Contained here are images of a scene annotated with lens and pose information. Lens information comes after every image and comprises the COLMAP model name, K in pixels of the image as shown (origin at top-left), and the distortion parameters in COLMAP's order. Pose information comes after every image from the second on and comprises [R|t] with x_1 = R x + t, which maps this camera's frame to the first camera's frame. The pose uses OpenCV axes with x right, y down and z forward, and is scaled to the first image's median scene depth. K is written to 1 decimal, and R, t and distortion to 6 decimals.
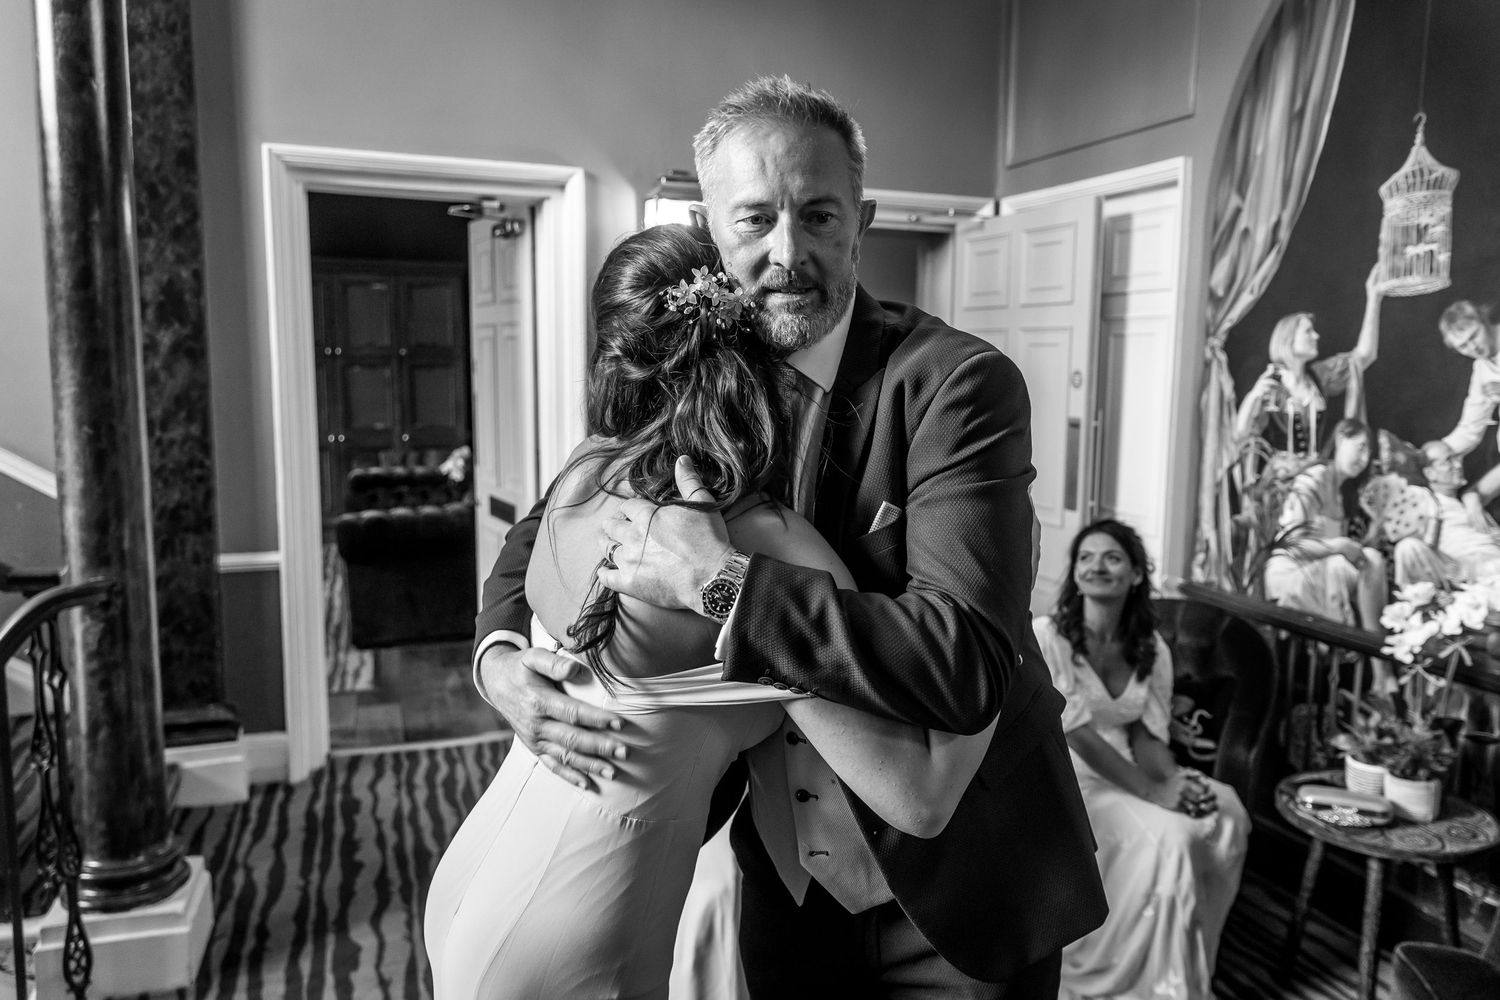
lens RADIAL K [[1083.5, 0, 750.0], [0, 1083.5, 500.0], [0, 0, 1]] dist [-0.001876, 0.002109]
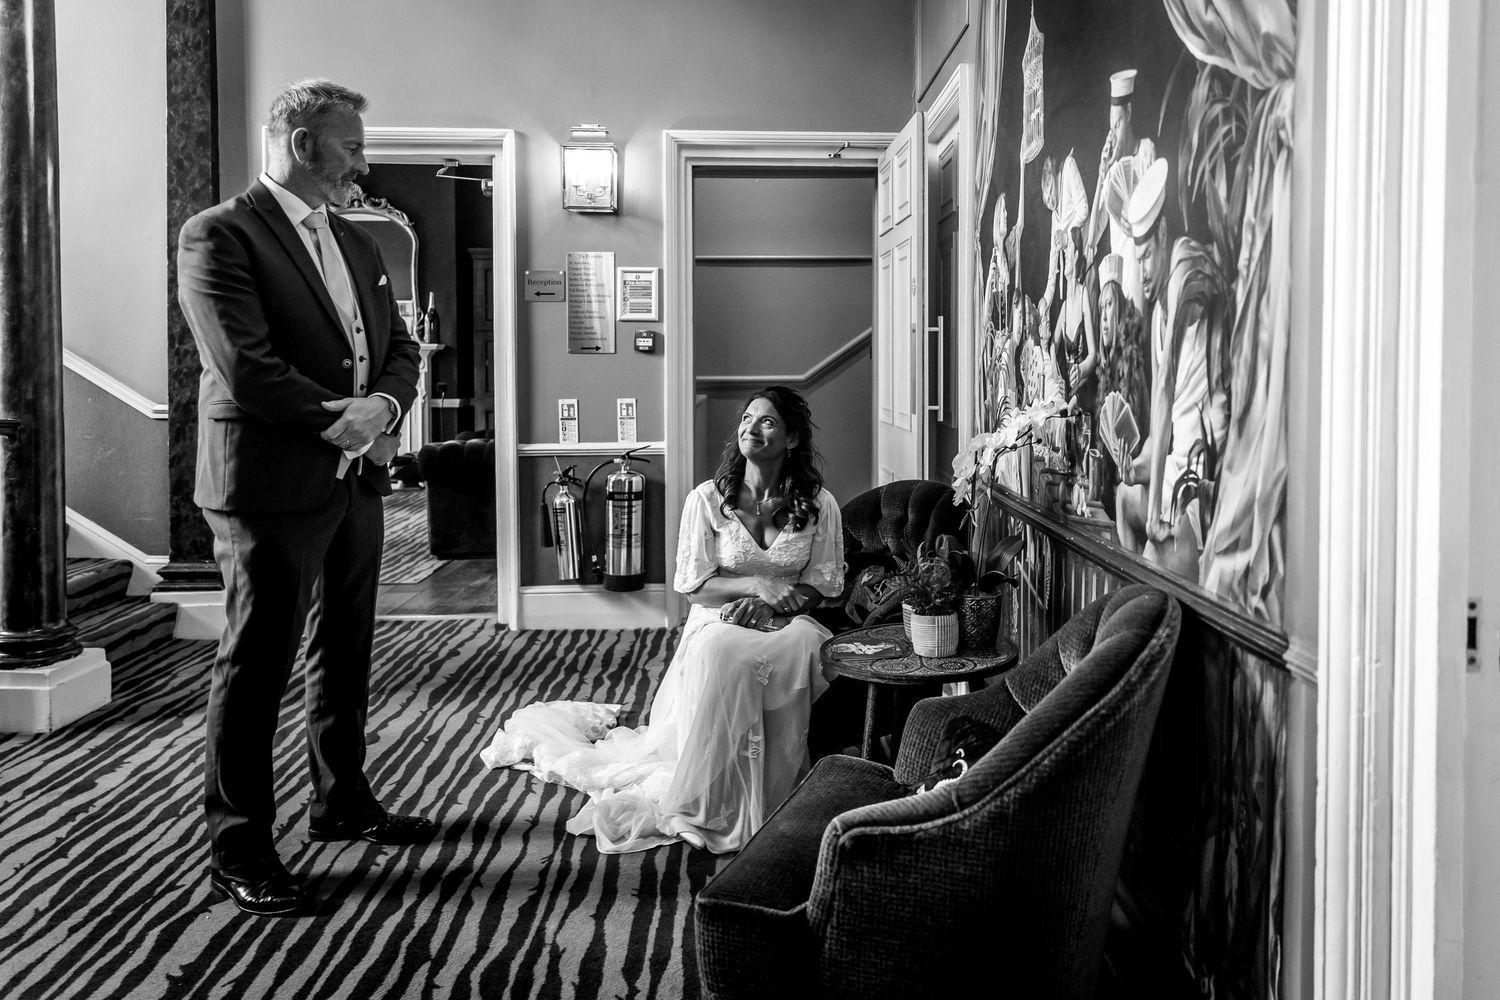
lens RADIAL K [[1086.0, 0, 752.5], [0, 1086.0, 400.9], [0, 0, 1]] dist [0.008399, 0.002452]
pose [[0.948748, -0.002981, -0.316019, 0.573175], [-0.028067, 0.995210, -0.093649, 0.117507], [0.314785, 0.097719, 0.944120, -0.022967]]
